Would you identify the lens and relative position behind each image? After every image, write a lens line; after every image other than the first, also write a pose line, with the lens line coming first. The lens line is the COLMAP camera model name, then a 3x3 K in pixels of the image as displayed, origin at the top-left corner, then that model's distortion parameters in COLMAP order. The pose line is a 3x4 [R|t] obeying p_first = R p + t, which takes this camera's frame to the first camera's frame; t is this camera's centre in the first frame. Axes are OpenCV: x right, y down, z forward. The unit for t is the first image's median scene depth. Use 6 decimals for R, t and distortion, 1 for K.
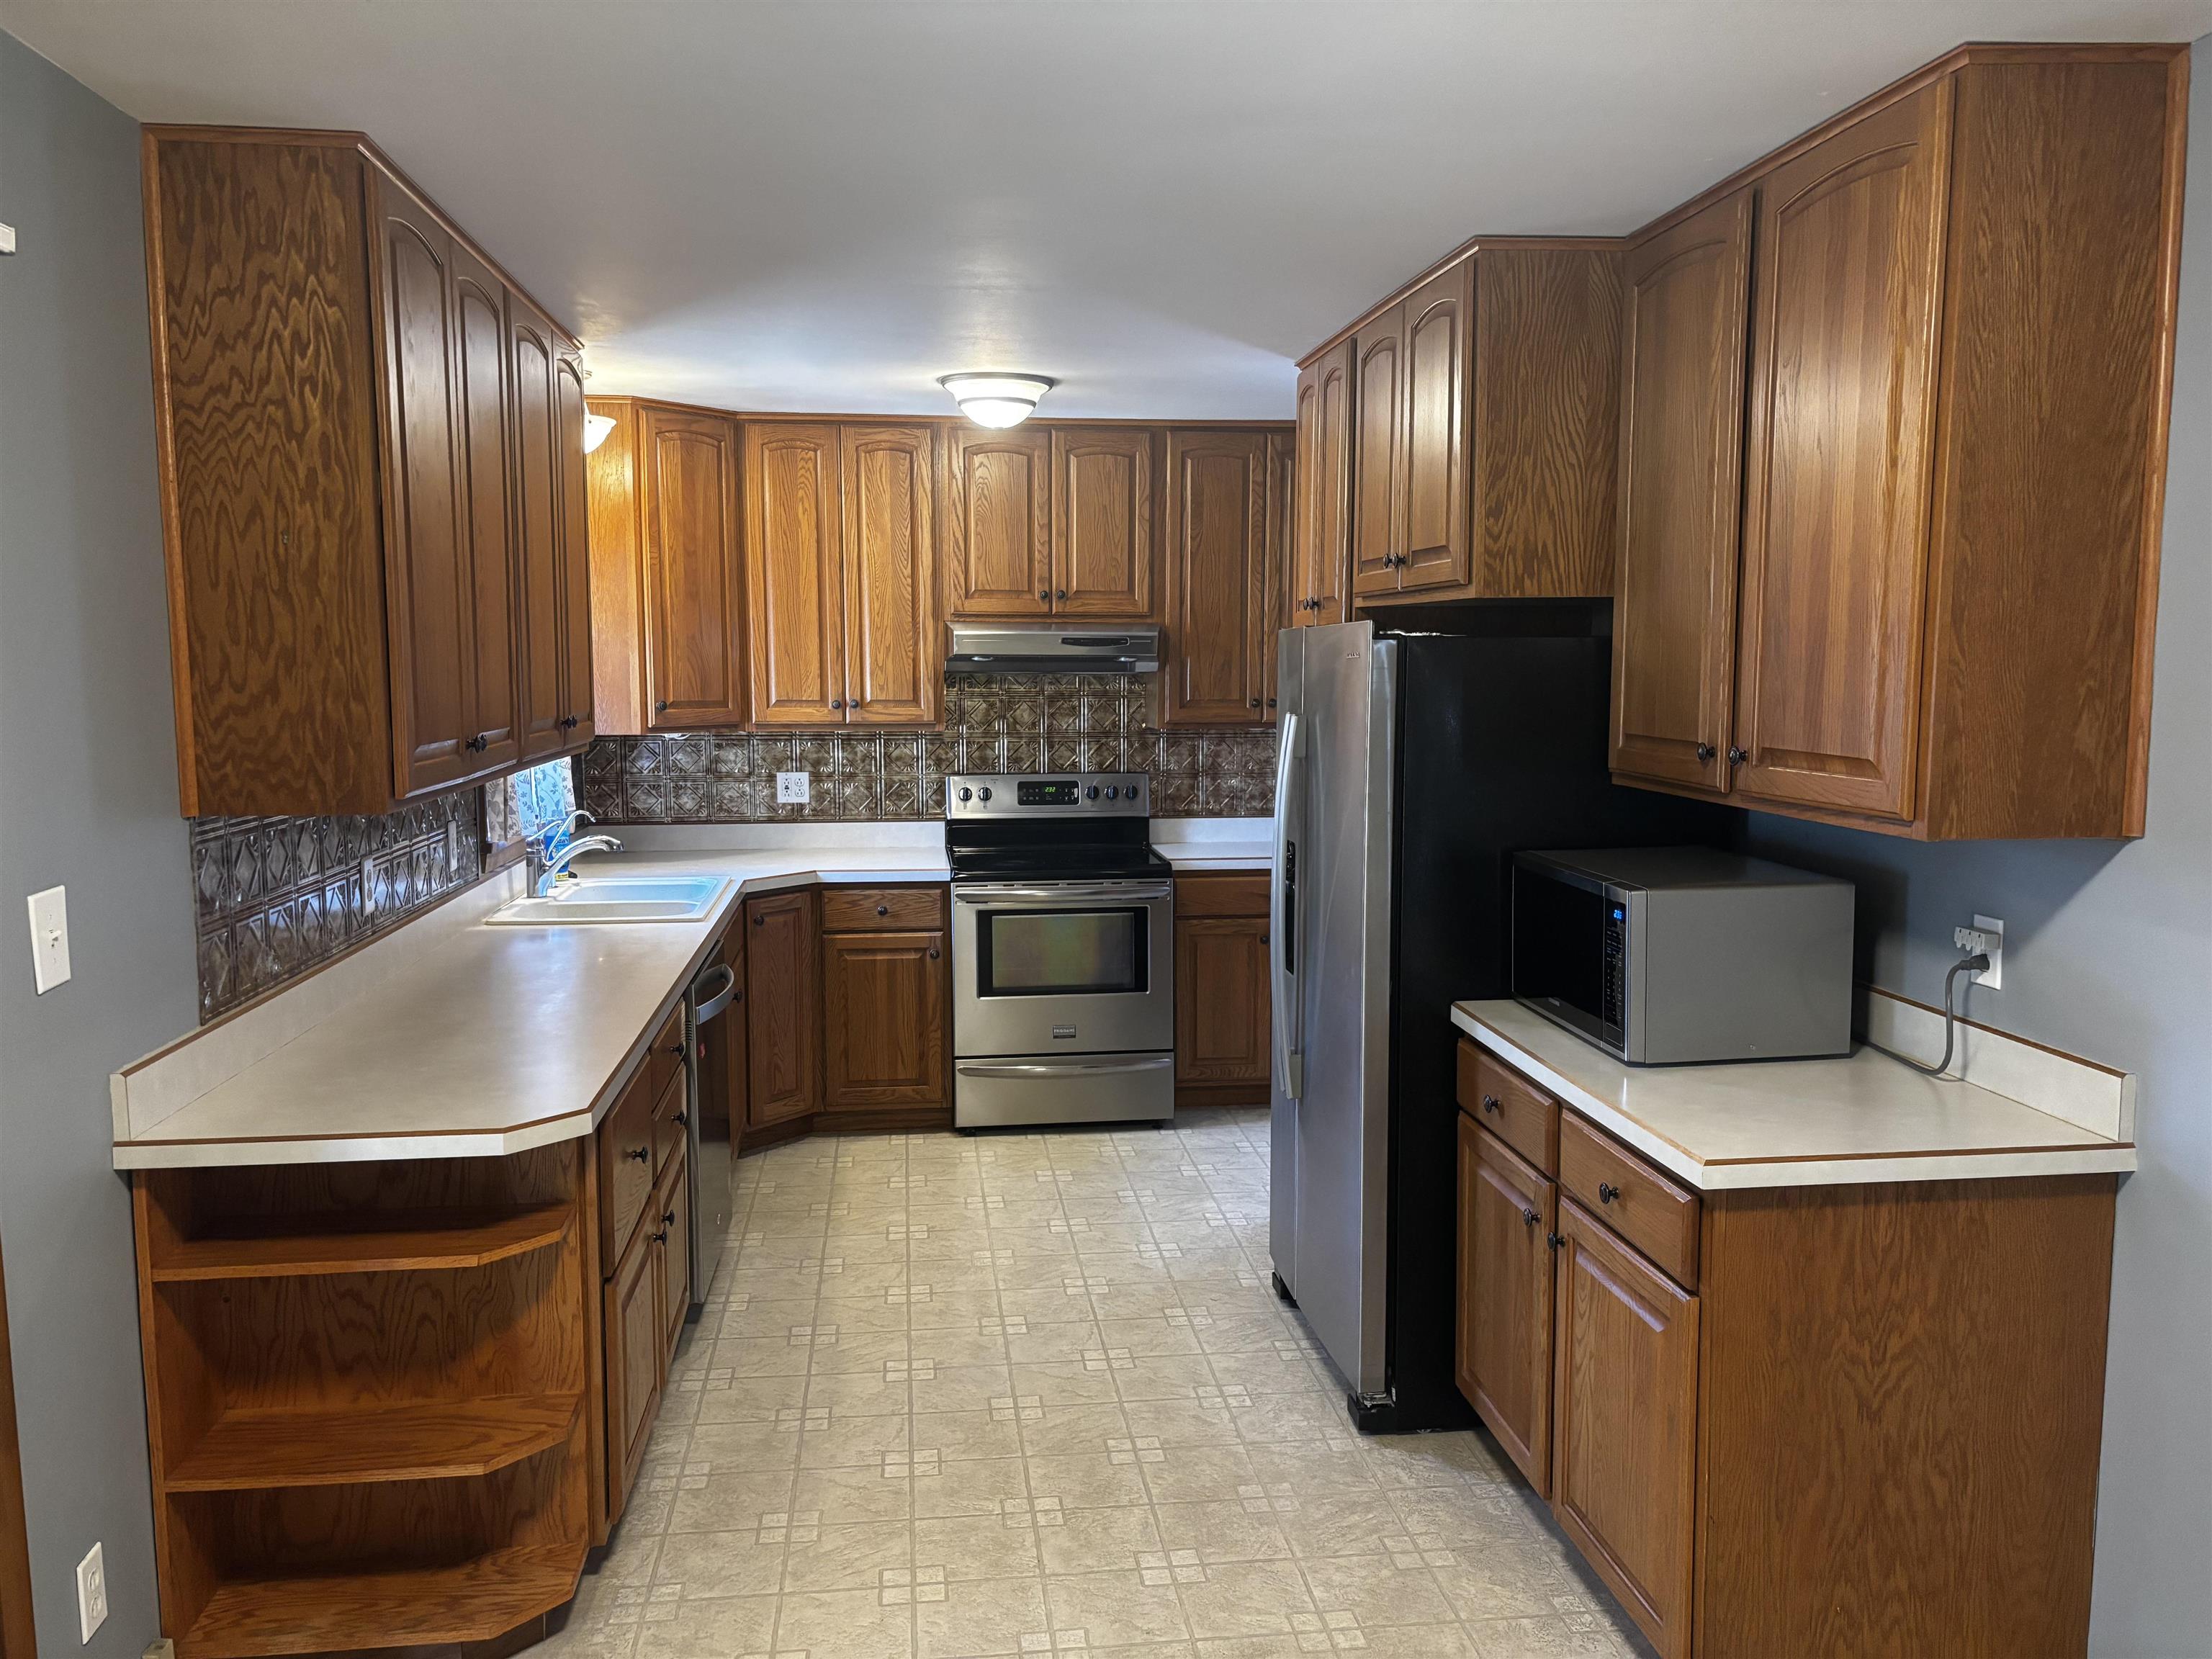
lens RADIAL K [[1673.8, 0, 1106.4], [0, 1673.8, 830.5], [0, 0, 1]] dist [0.050382, -0.043446]
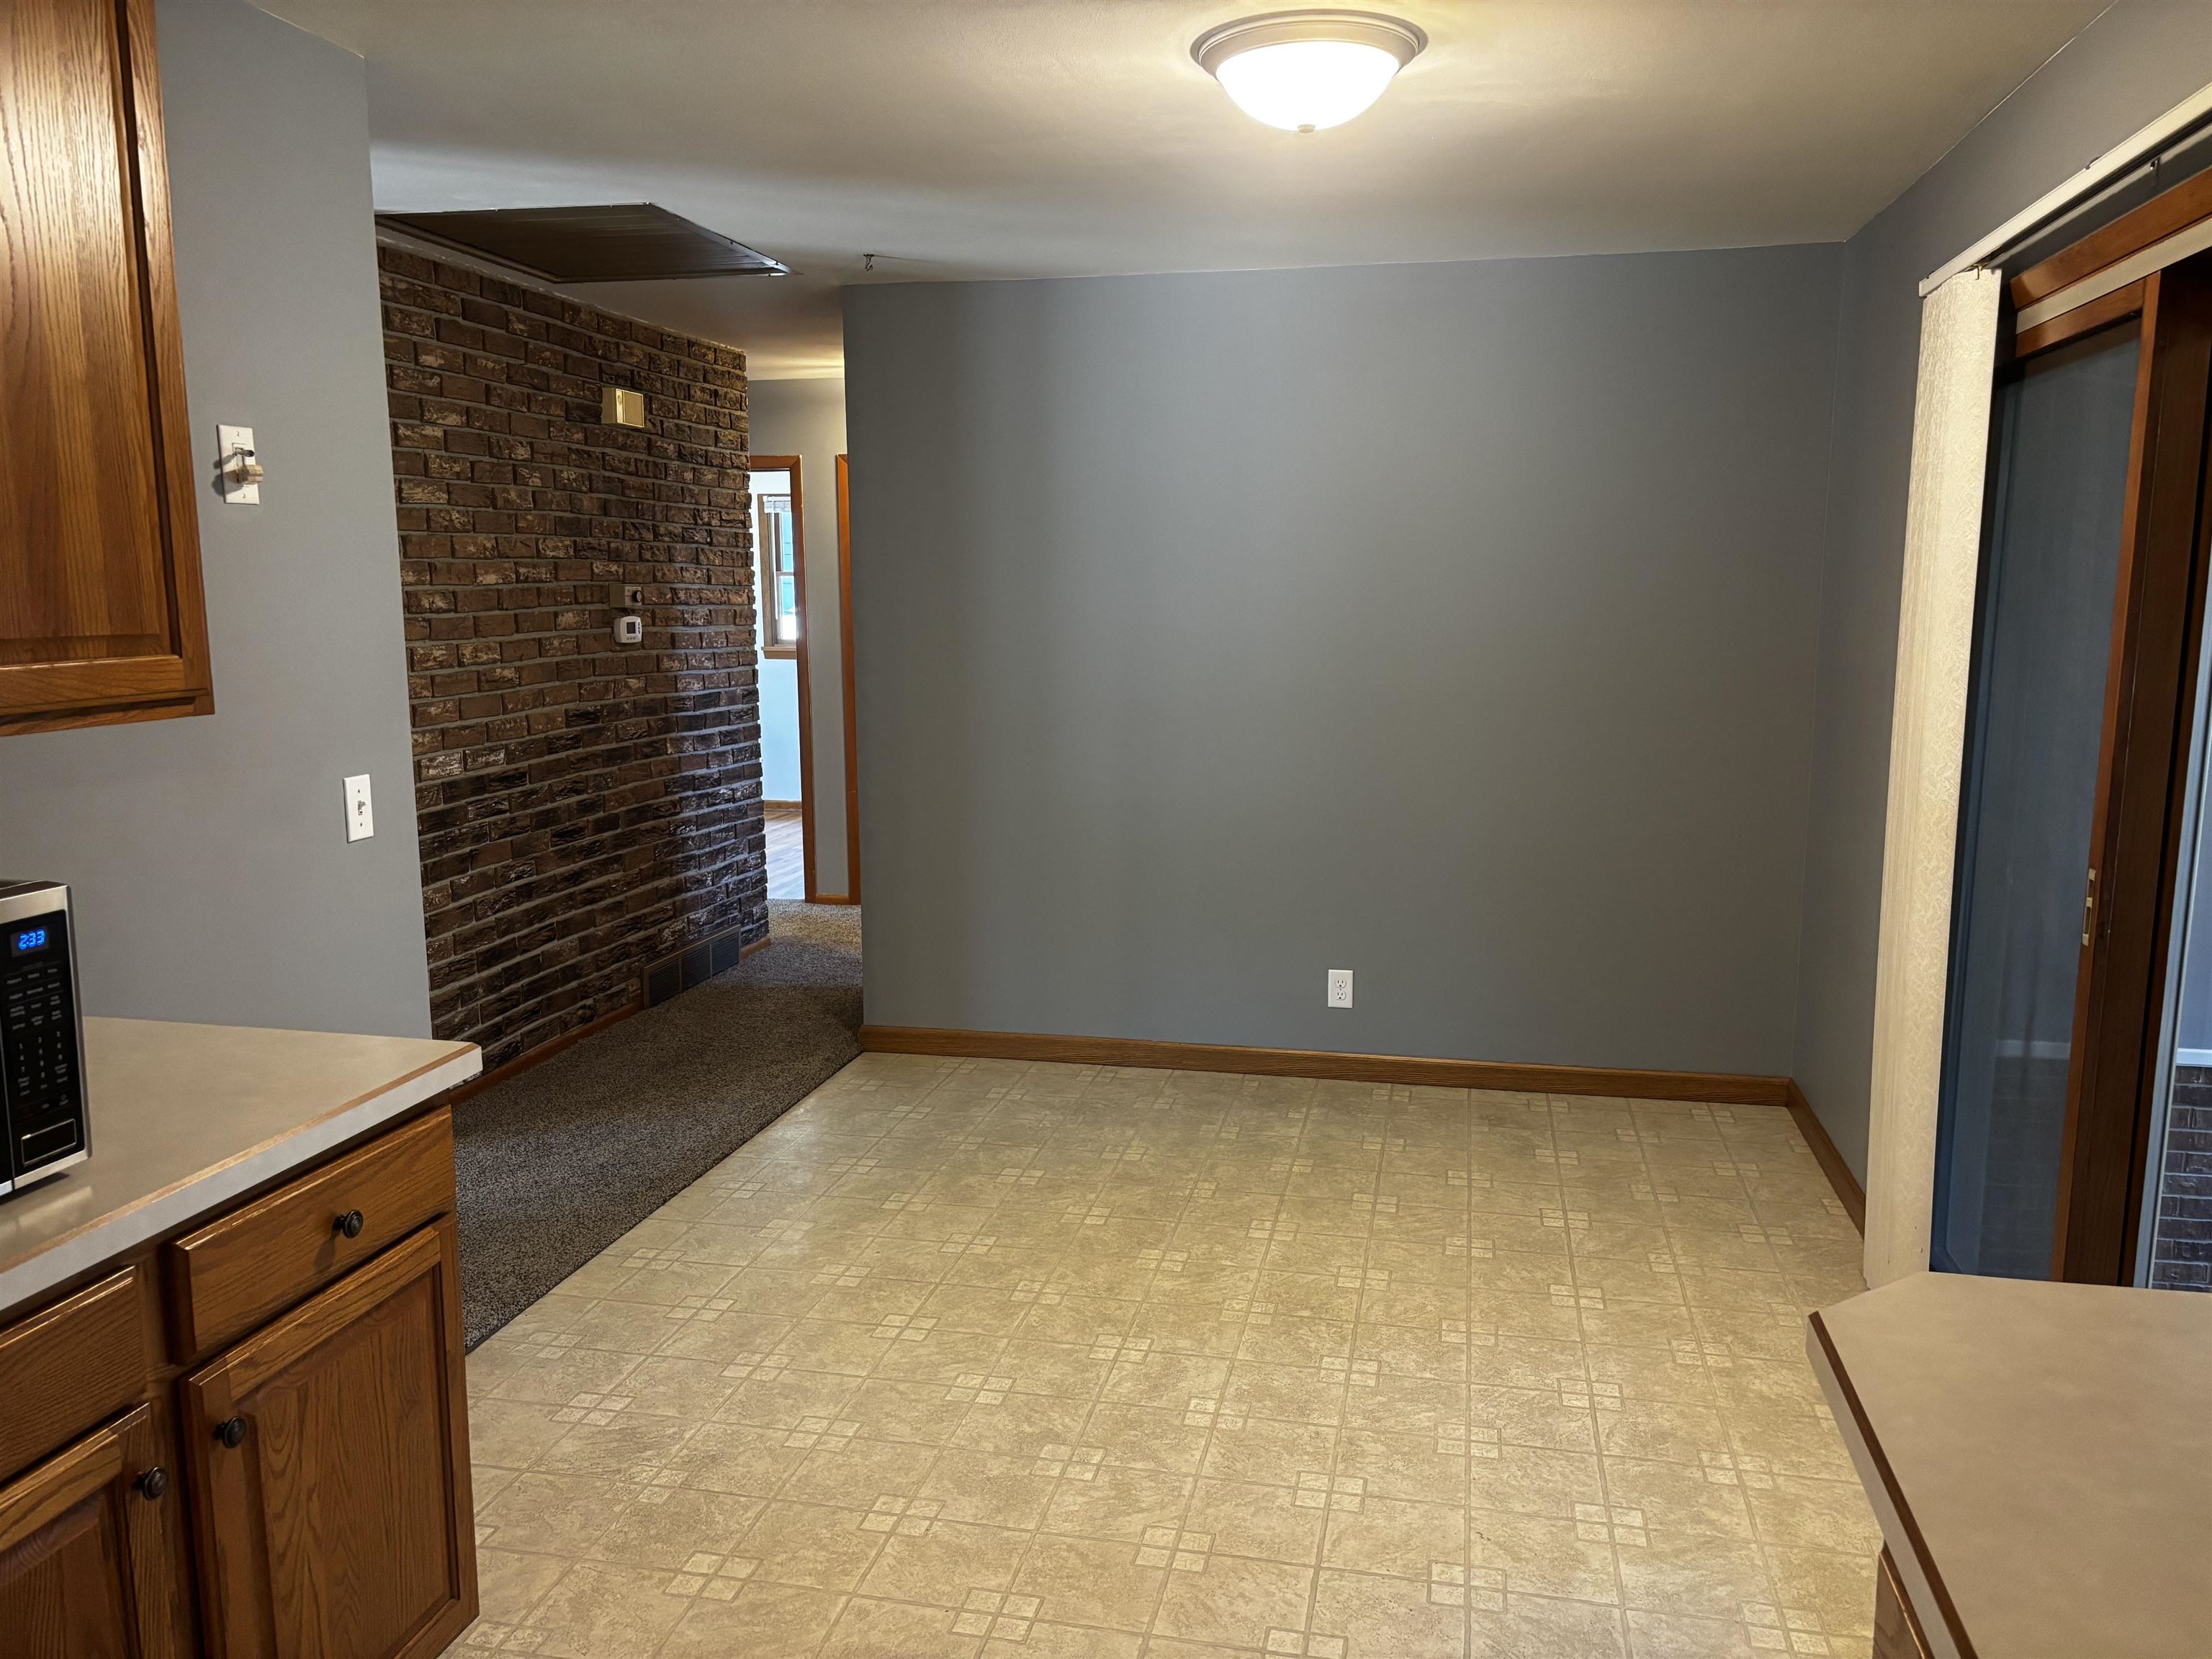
lens RADIAL K [[1673.8, 0, 1107.2], [0, 1673.8, 832.9], [0, 0, 1]] dist [0.050382, -0.043446]
pose [[-0.943314, -0.051518, 0.327879, -0.281004], [0.035261, 0.966733, 0.253346, -0.154065], [-0.330023, 0.250546, -0.910116, 1.730102]]
